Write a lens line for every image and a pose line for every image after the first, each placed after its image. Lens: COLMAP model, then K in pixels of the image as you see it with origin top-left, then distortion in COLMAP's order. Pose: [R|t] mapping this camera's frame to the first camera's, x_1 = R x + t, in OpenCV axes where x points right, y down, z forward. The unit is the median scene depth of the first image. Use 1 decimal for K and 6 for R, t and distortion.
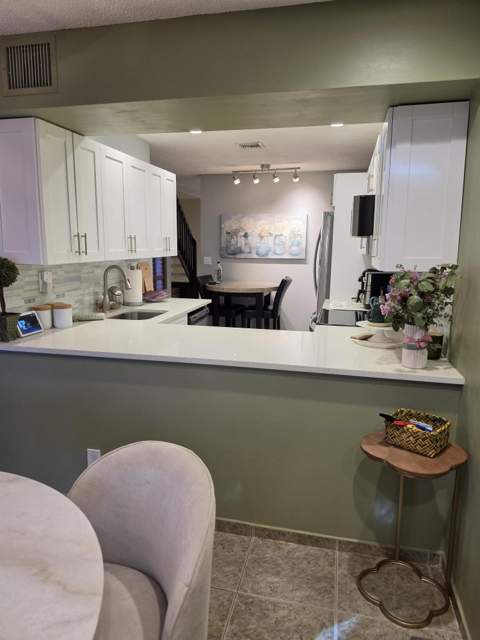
lens RADIAL K [[455.2, 0, 237.2], [0, 455.2, 319.0], [0, 0, 1]] dist [0.056826, -0.073609]
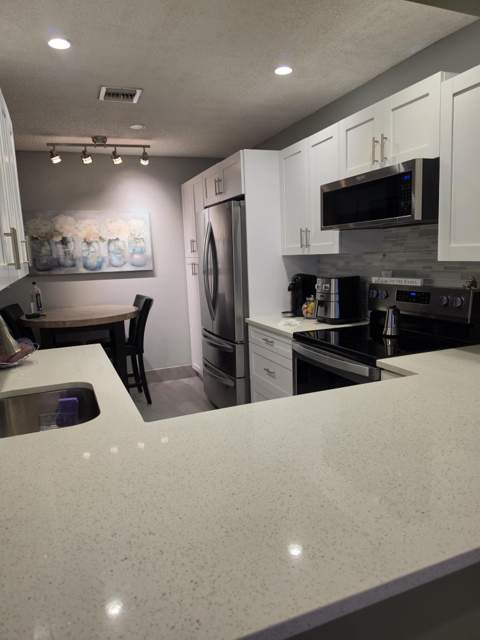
lens RADIAL K [[455.2, 0, 240.6], [0, 455.2, 322.9], [0, 0, 1]] dist [0.056826, -0.073609]
pose [[0.814554, -0.126294, 0.566172, -0.173618], [0.140255, 0.989932, 0.019035, -0.037393], [-0.562876, 0.063903, 0.824067, 0.288780]]
